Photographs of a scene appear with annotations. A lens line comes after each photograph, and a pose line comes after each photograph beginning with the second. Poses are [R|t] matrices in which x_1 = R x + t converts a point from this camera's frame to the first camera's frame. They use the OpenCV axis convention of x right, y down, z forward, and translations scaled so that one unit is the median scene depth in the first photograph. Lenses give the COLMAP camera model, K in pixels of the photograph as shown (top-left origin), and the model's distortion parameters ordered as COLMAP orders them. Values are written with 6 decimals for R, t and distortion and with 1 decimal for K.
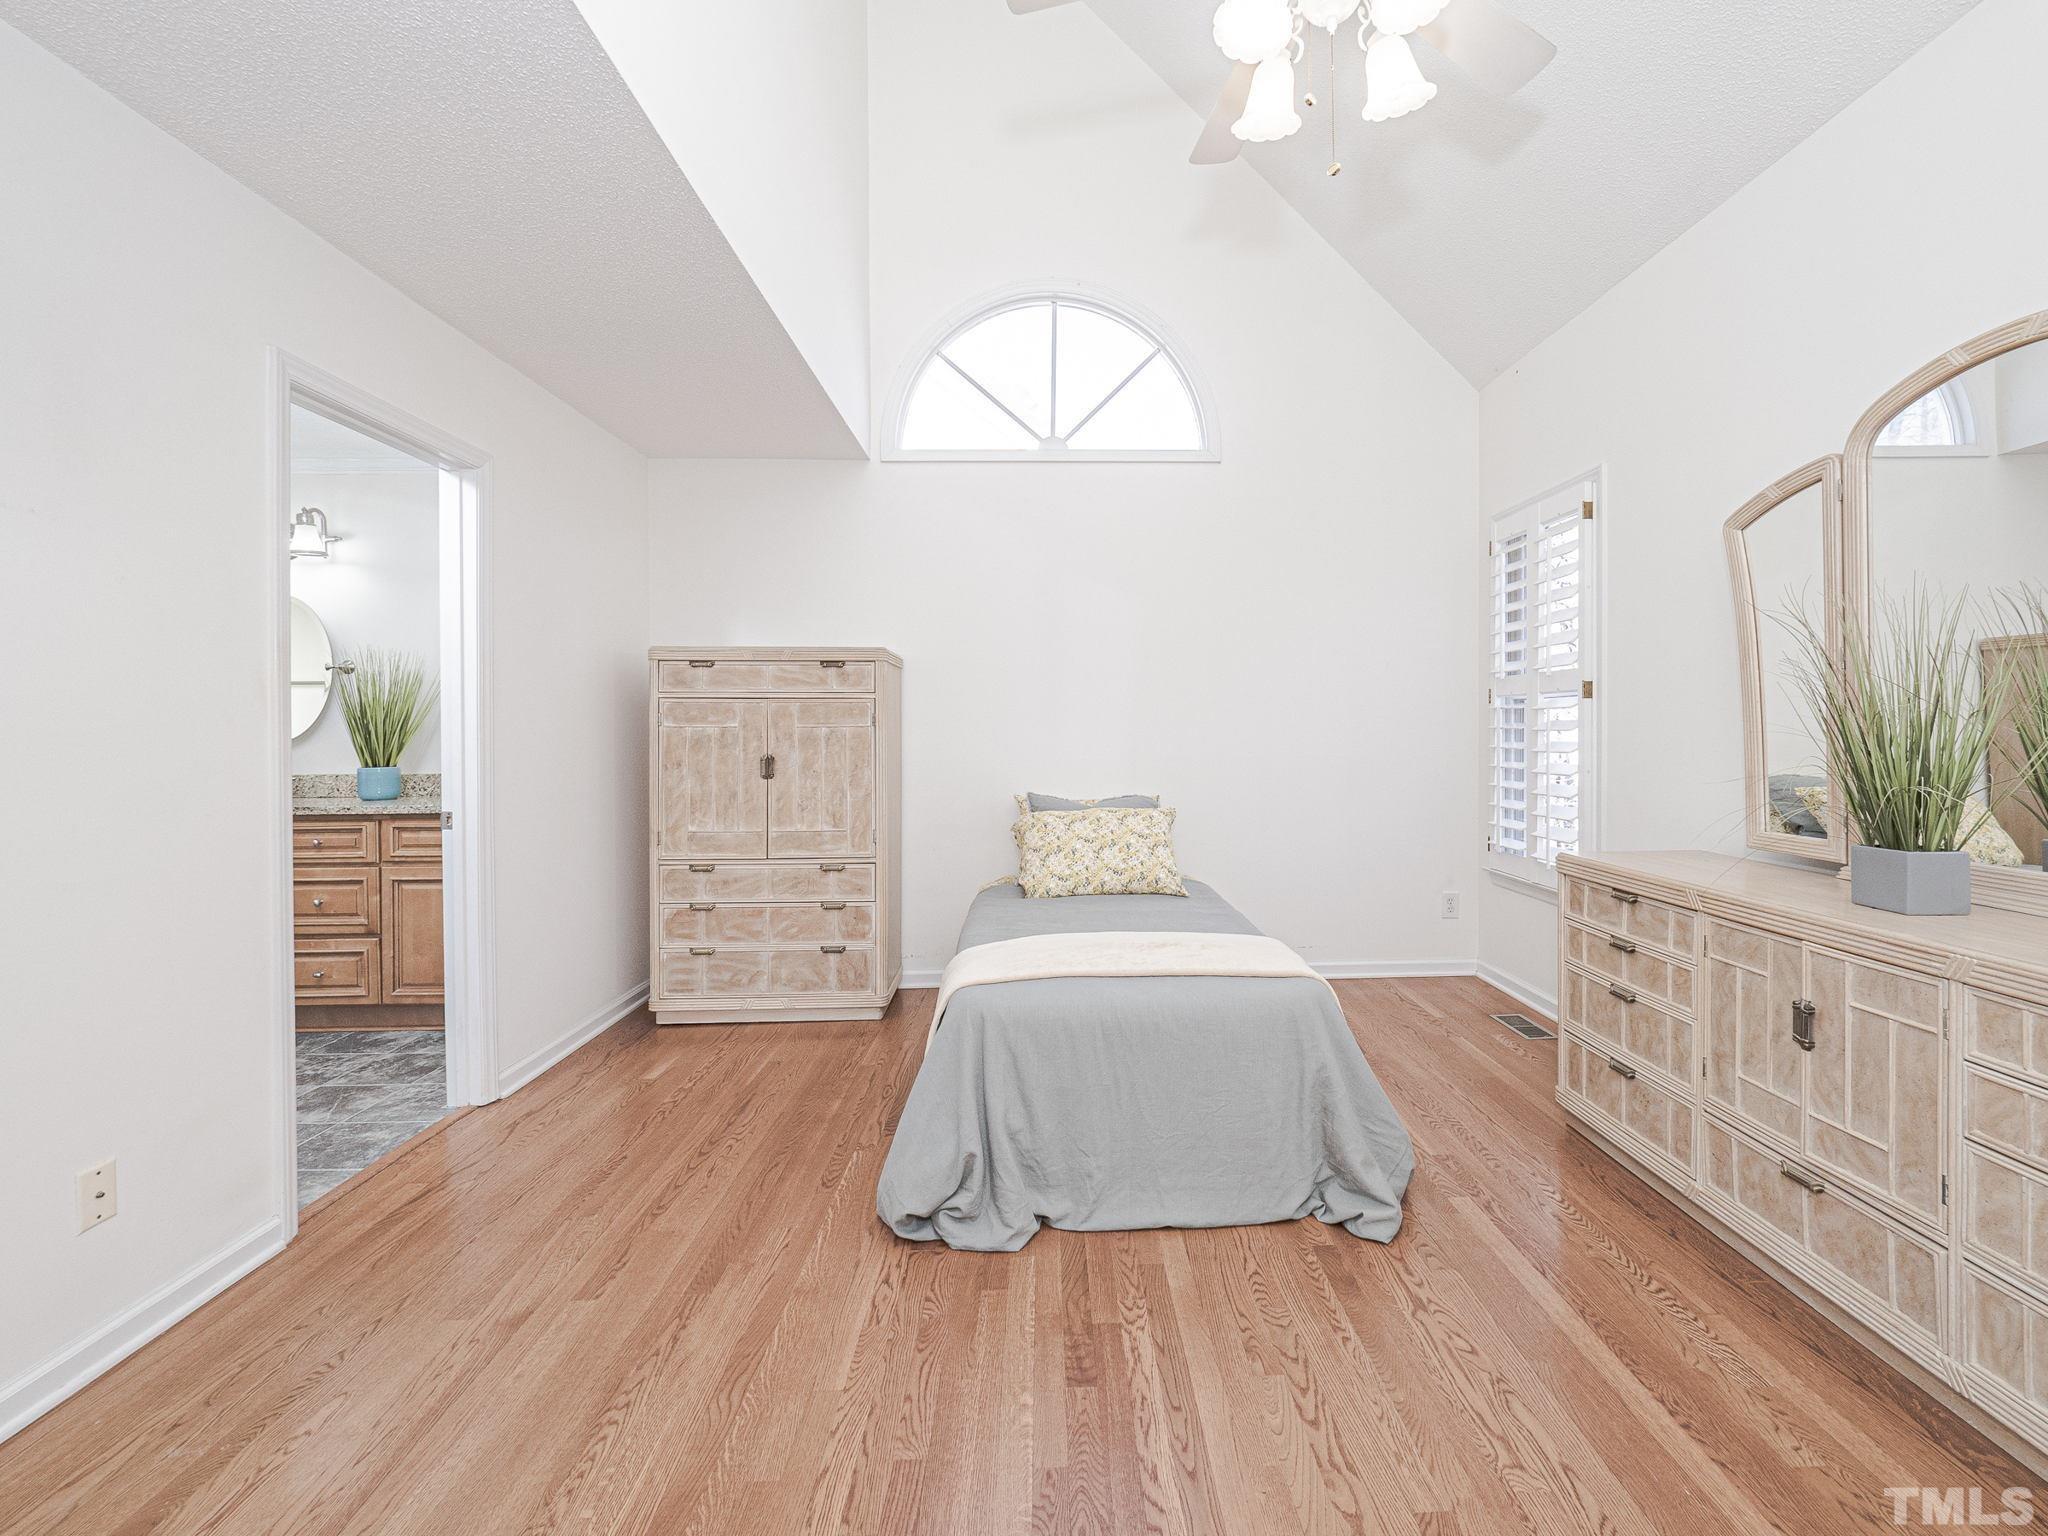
lens RADIAL K [[884.5, 0, 1068.1], [0, 884.5, 725.7], [0, 0, 1]] dist [0.011345, -0.010465]
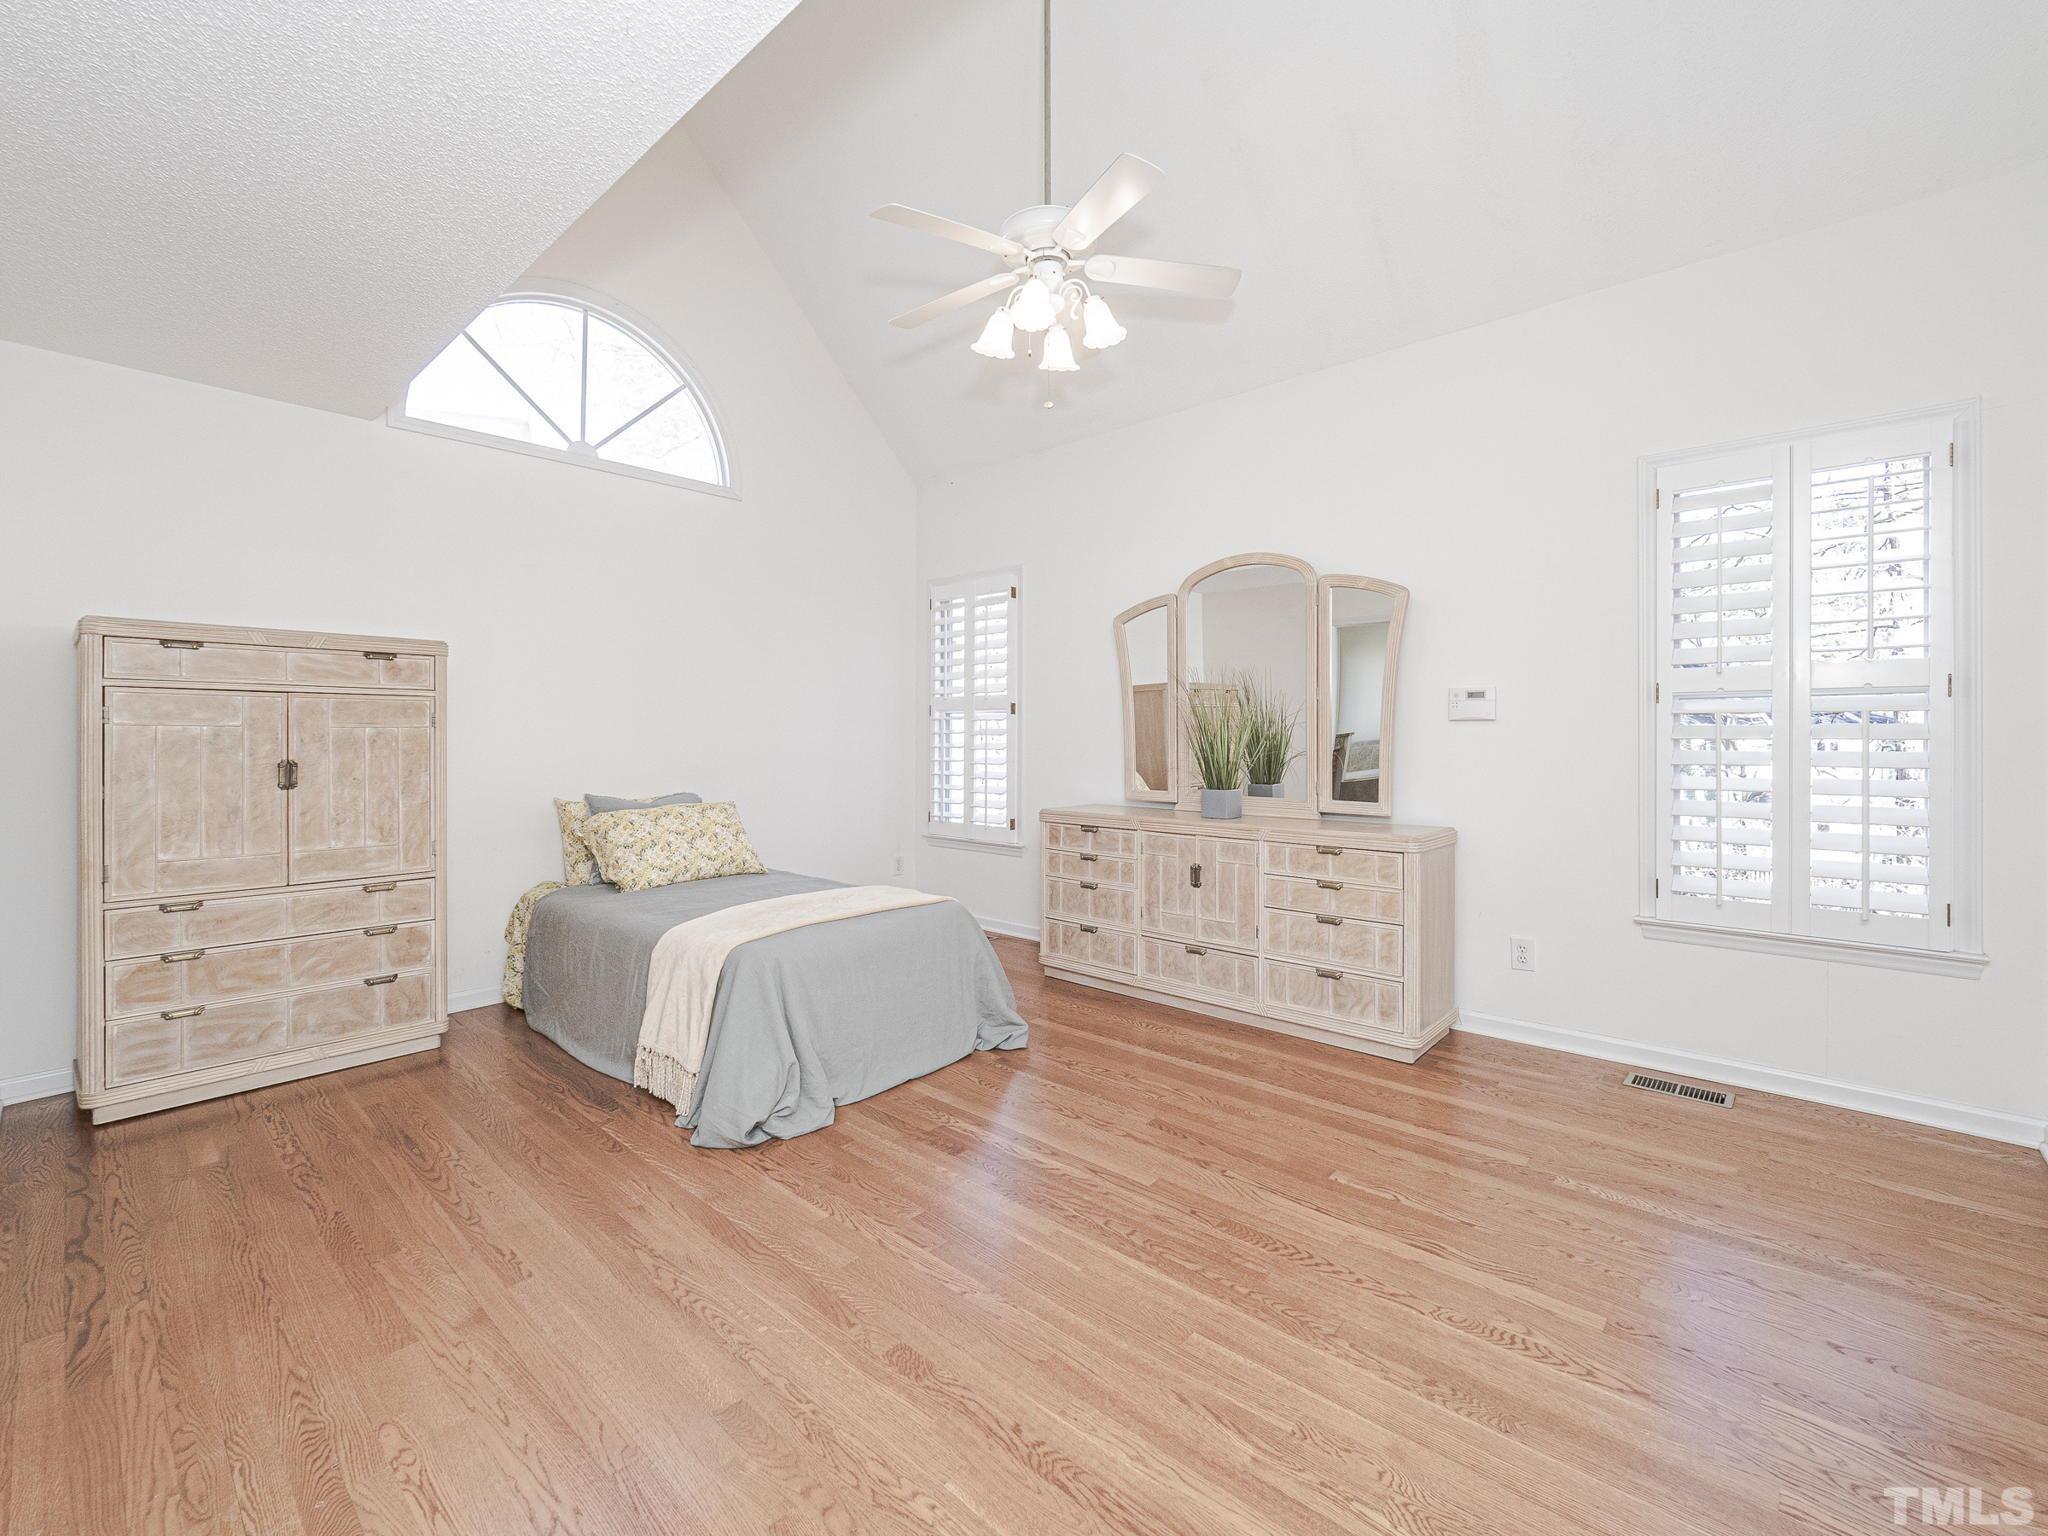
lens RADIAL K [[884.5, 0, 1015.9], [0, 884.5, 734.8], [0, 0, 1]] dist [-0.001166, -0.008323]
pose [[0.693528, 0.005277, 0.720410, -0.460699], [-0.005991, 0.999981, -0.001557, 0.006290], [-0.720405, -0.003236, 0.693546, -0.062316]]
